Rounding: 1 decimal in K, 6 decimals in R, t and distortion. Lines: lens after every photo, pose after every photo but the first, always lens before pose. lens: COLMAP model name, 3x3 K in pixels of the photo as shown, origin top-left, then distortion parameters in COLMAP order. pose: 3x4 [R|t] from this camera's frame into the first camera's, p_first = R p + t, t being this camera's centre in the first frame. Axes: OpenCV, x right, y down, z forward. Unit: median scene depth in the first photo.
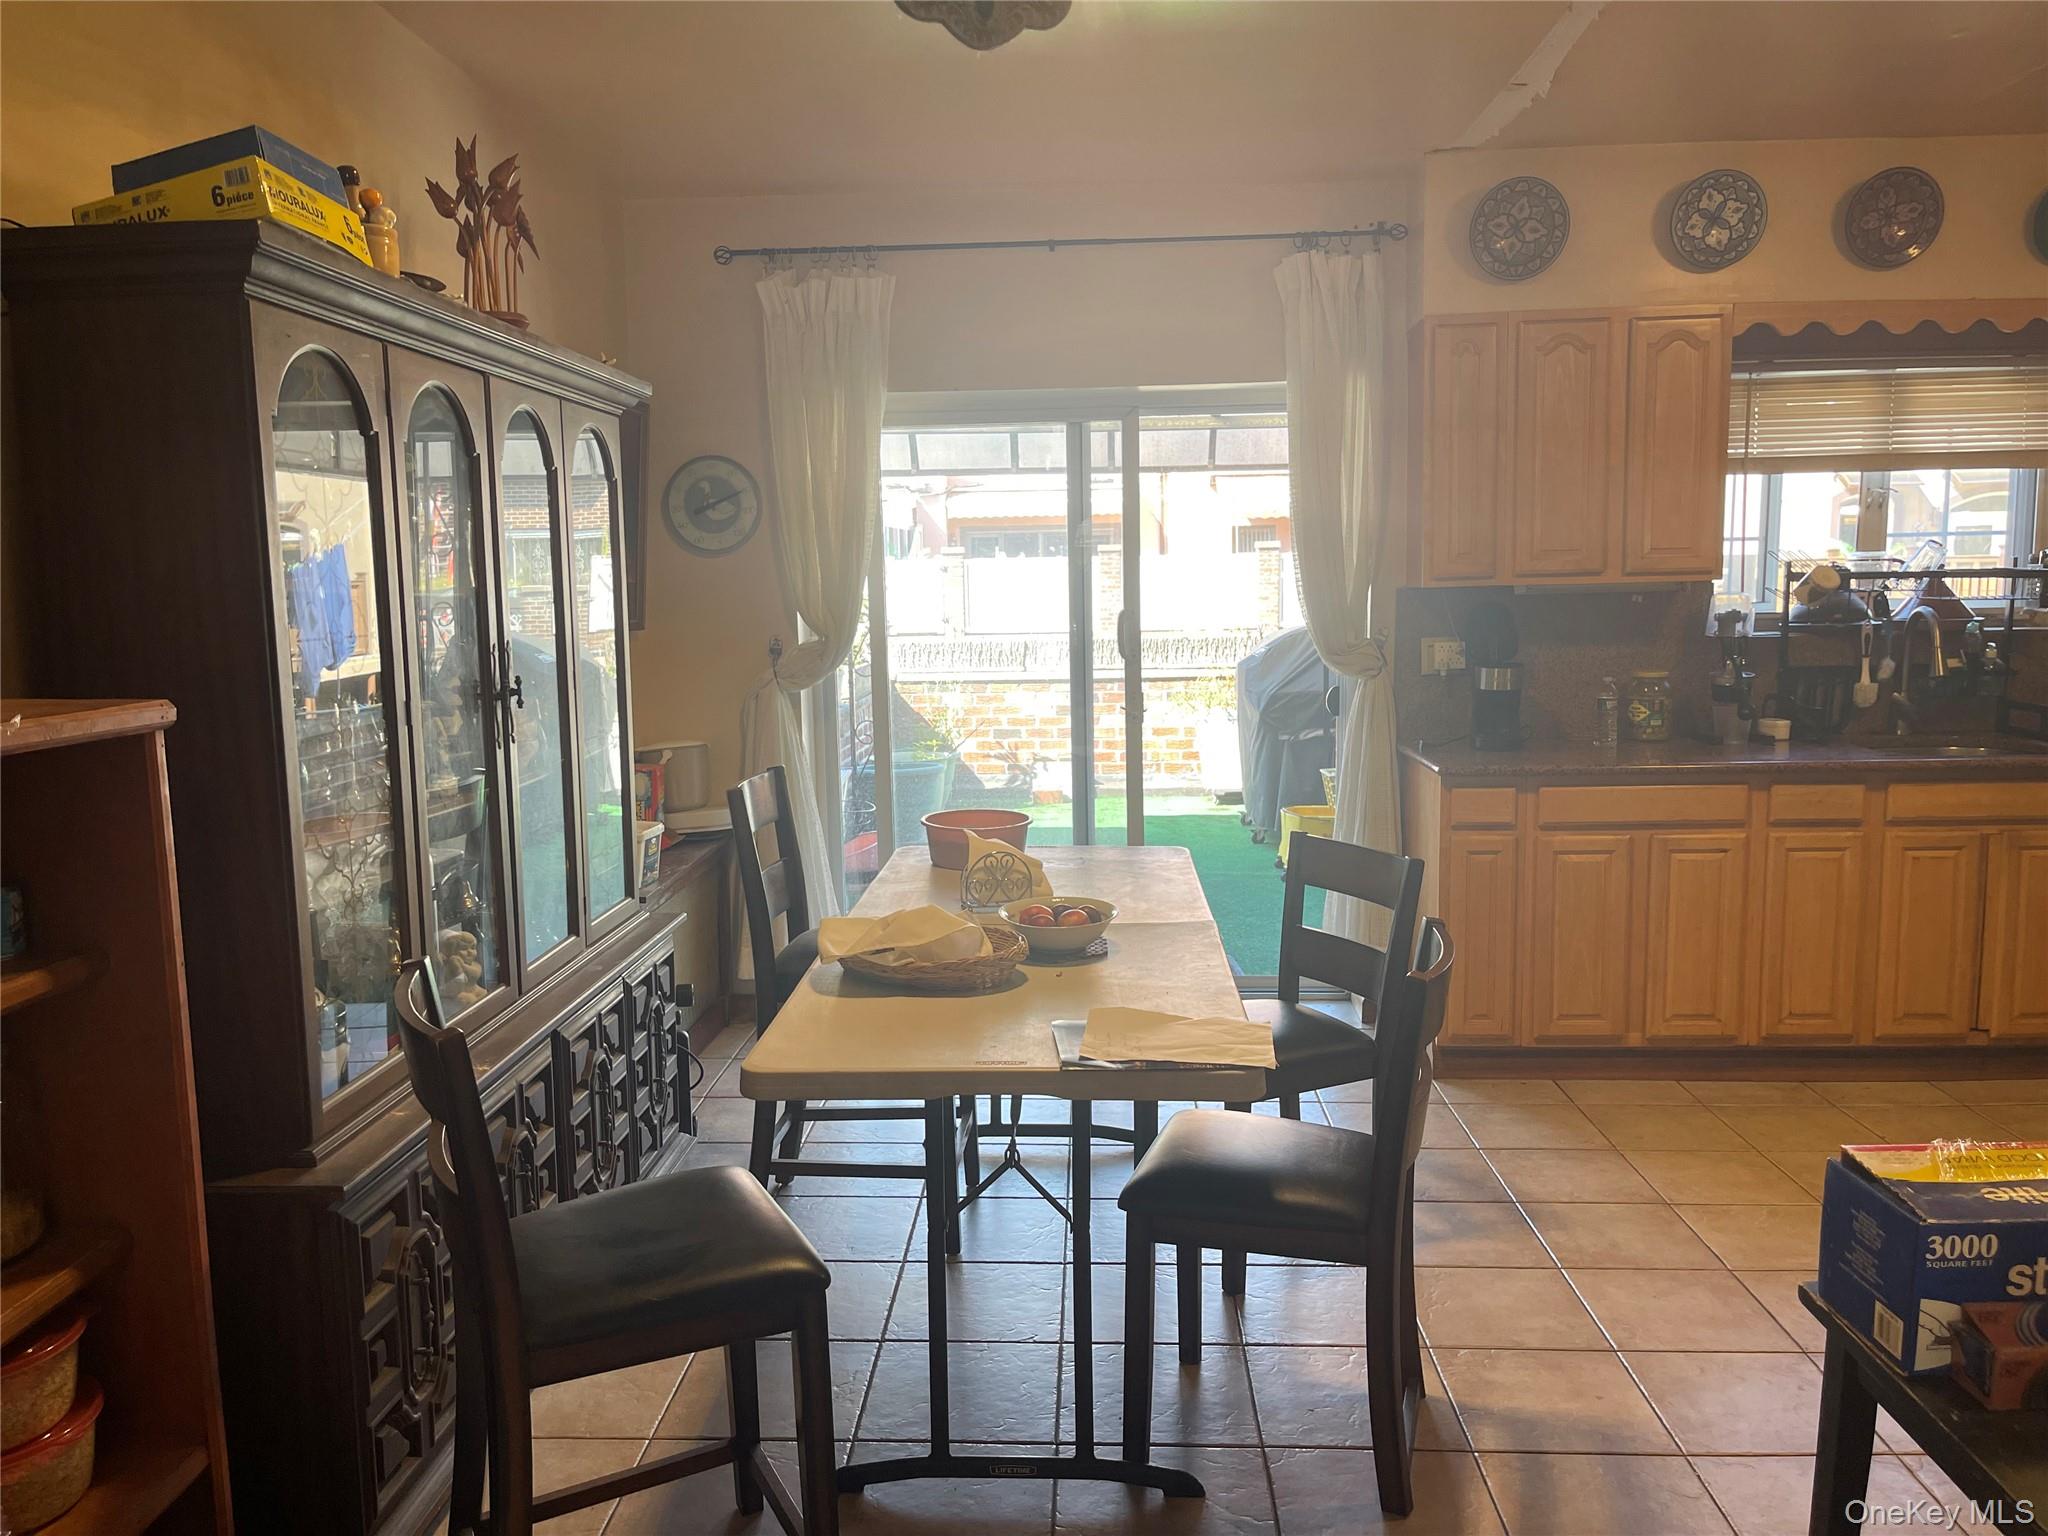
lens RADIAL K [[1518.4, 0, 1024.0], [0, 1518.4, 768.0], [0, 0, 1]] dist [0.022982, -0.003531]
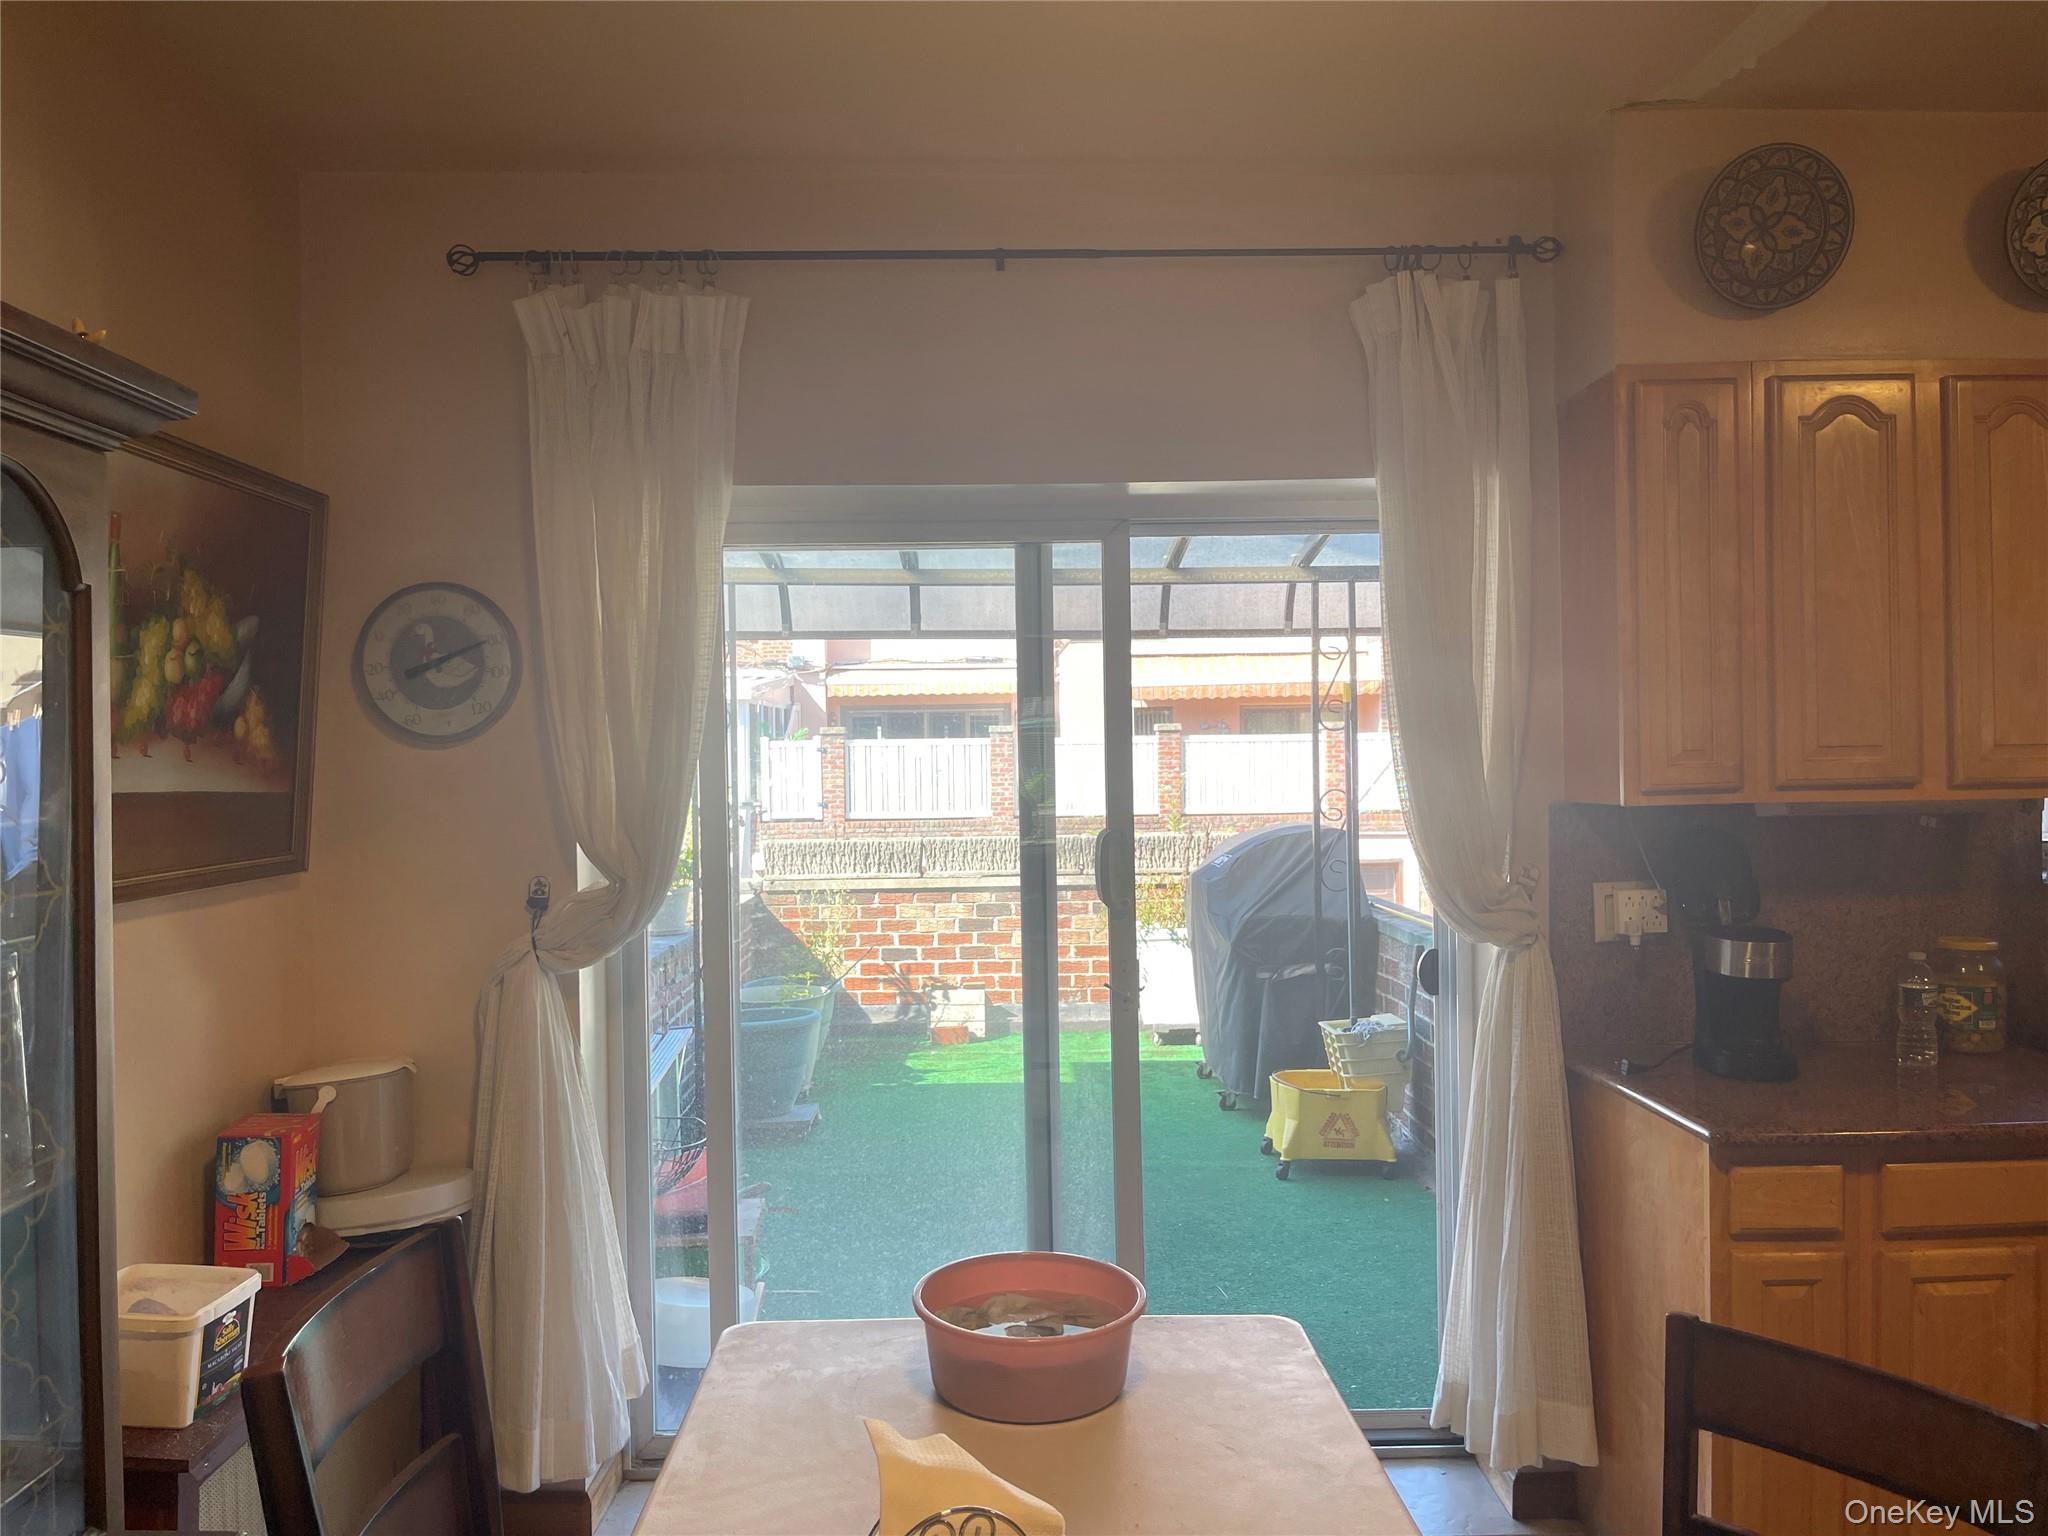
lens RADIAL K [[1518.4, 0, 1024.0], [0, 1518.4, 768.0], [0, 0, 1]] dist [0.022982, -0.003531]
pose [[0.996856, 0.003505, 0.079162, -0.020635], [0.005773, 0.993154, -0.116671, -0.060571], [-0.079029, 0.116761, 0.990011, 0.393928]]
